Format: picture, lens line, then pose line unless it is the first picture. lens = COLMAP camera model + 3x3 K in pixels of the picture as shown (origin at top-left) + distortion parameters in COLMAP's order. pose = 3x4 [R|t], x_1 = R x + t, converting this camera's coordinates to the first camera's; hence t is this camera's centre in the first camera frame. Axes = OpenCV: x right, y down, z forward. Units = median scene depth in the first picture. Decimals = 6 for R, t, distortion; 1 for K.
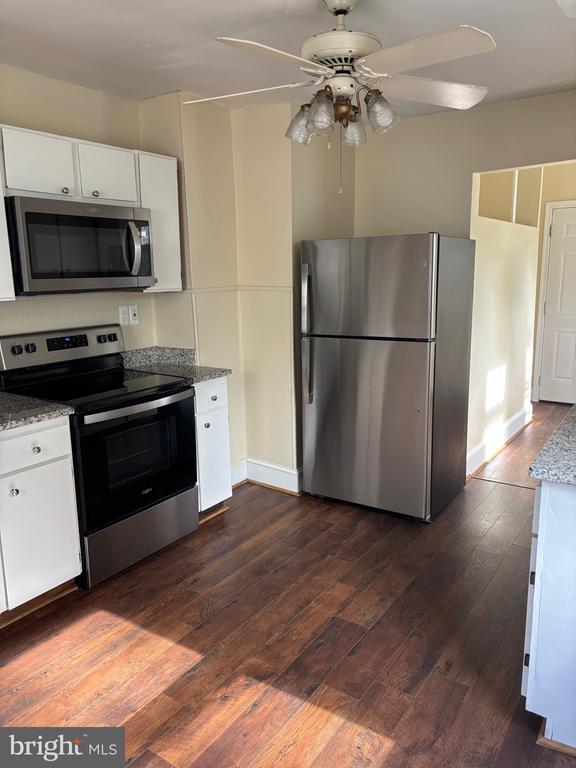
lens RADIAL K [[584.8, 0, 284.3], [0, 584.8, 378.8], [0, 0, 1]] dist [0.063564, -0.065081]
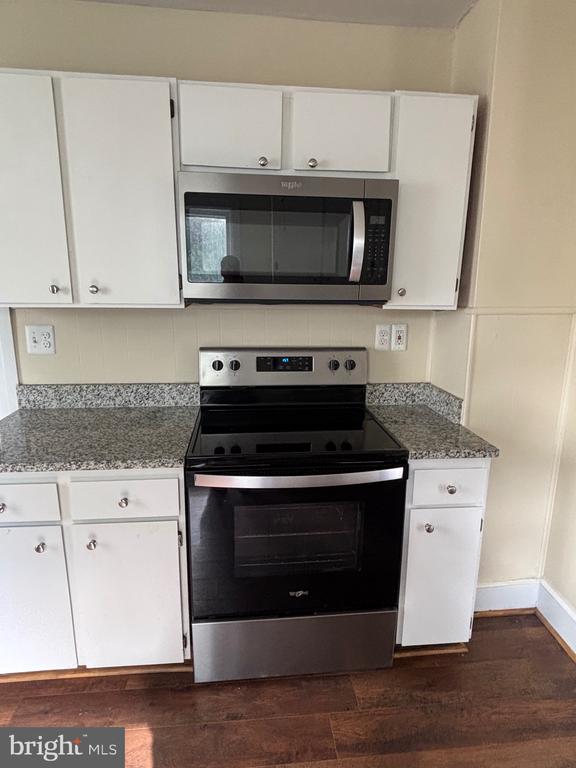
lens RADIAL K [[450.3, 0, 288.4], [0, 450.3, 386.5], [0, 0, 1]] dist [0.005118, -0.008244]
pose [[0.654687, 0.194256, -0.730514, 0.098126], [-0.165798, 0.979784, 0.111953, -0.103134], [0.737493, 0.047824, 0.673659, 0.595384]]
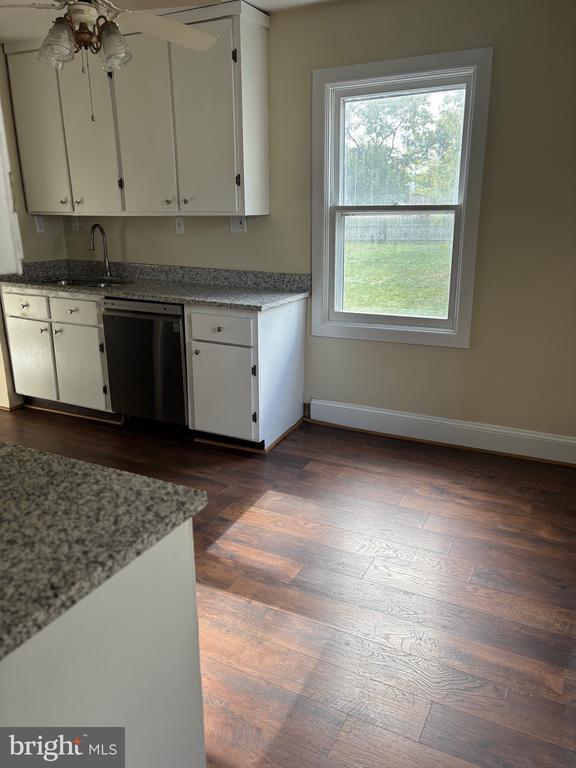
lens RADIAL K [[584.8, 0, 290.7], [0, 584.8, 390.0], [0, 0, 1]] dist [0.063564, -0.065081]
pose [[-0.134044, -0.283171, 0.949656, -0.774971], [0.202193, 0.930330, 0.305948, -0.081431], [-0.970129, 0.233024, -0.067450, 0.591076]]
